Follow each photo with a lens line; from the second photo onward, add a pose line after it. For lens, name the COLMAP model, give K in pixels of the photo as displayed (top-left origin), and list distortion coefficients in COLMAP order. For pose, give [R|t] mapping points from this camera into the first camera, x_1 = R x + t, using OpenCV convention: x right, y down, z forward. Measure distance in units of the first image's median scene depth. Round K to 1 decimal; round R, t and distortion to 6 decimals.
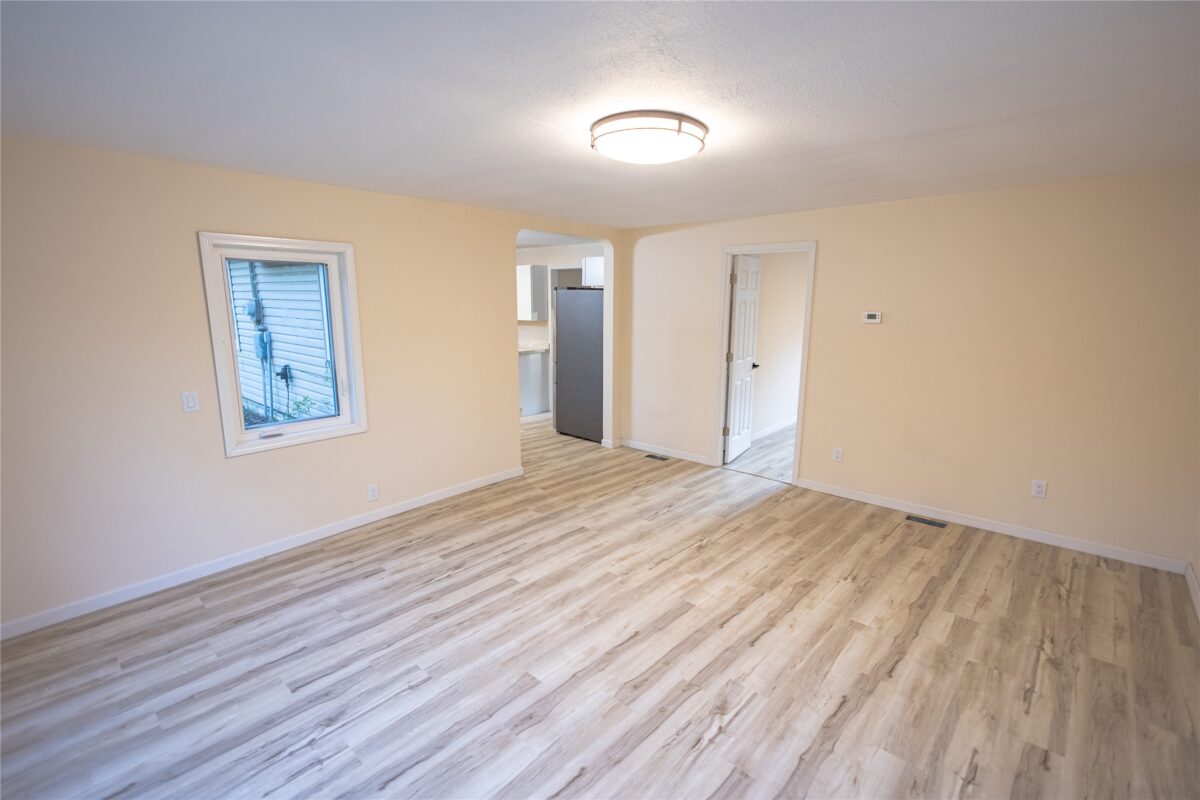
lens RADIAL K [[547.0, 0, 600.0], [0, 547.0, 400.0], [0, 0, 1]] dist [0.001397, -0.000039]
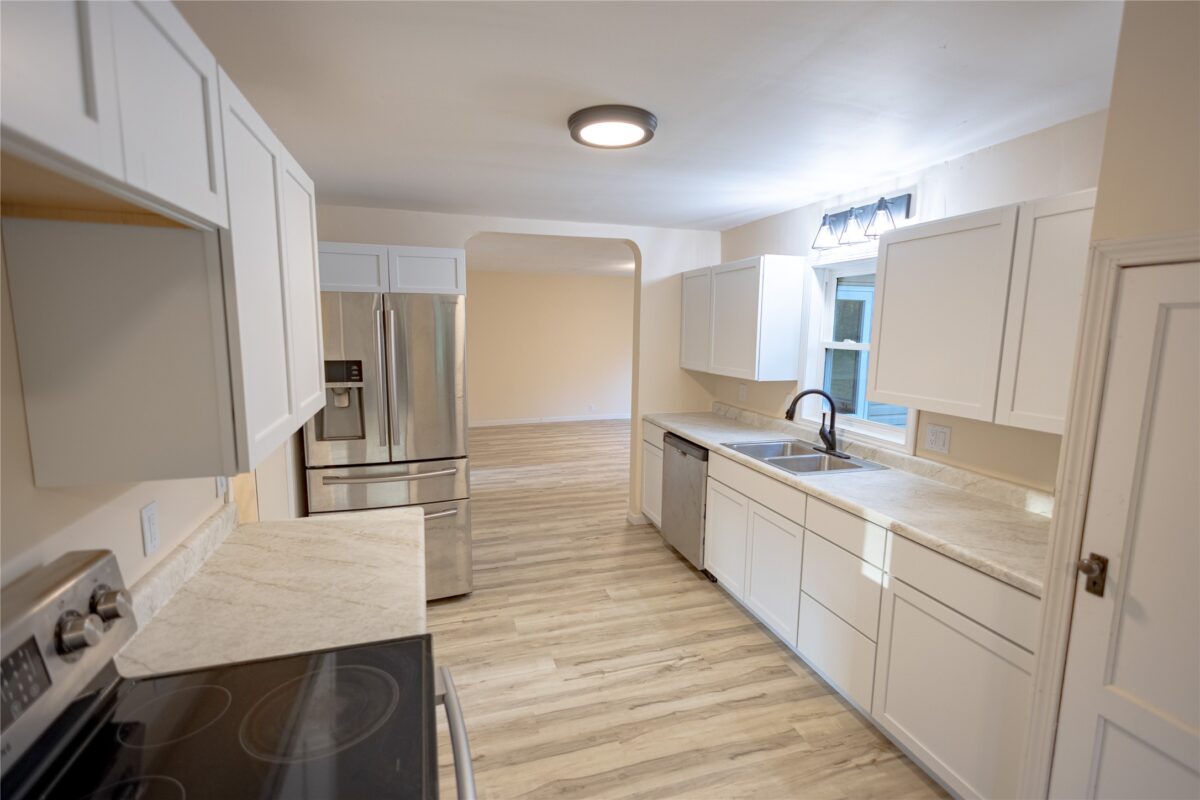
lens RADIAL K [[547.0, 0, 600.0], [0, 547.0, 400.0], [0, 0, 1]] dist [0.001397, -0.000039]
pose [[-0.862172, -0.088519, 0.498822, -0.772352], [0.071599, 0.953444, 0.292948, -0.455809], [-0.501530, 0.288287, -0.815695, 2.459084]]
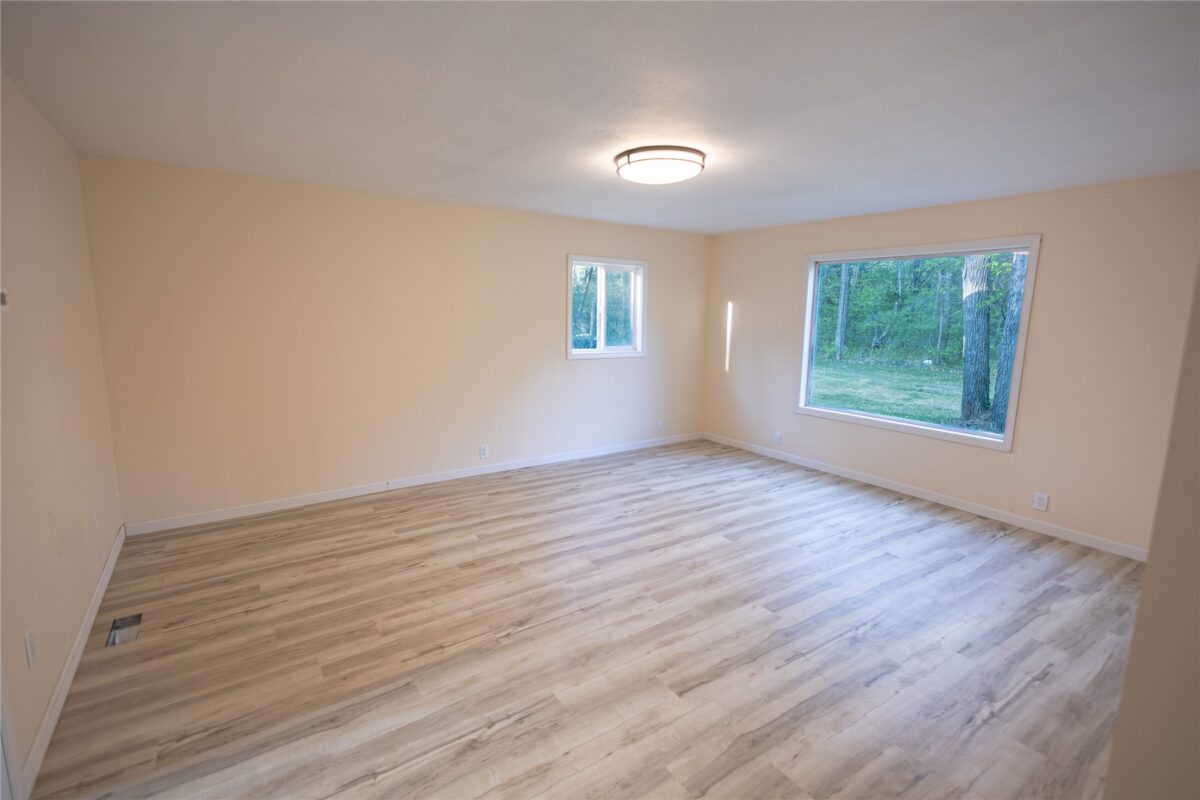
lens RADIAL K [[547.0, 0, 600.0], [0, 547.0, 400.0], [0, 0, 1]] dist [0.001397, -0.000039]
pose [[-0.971678, -0.056190, 0.229533, -0.068179], [0.023014, 0.944200, 0.328567, -0.250880], [-0.235187, 0.324544, -0.916165, 1.575867]]
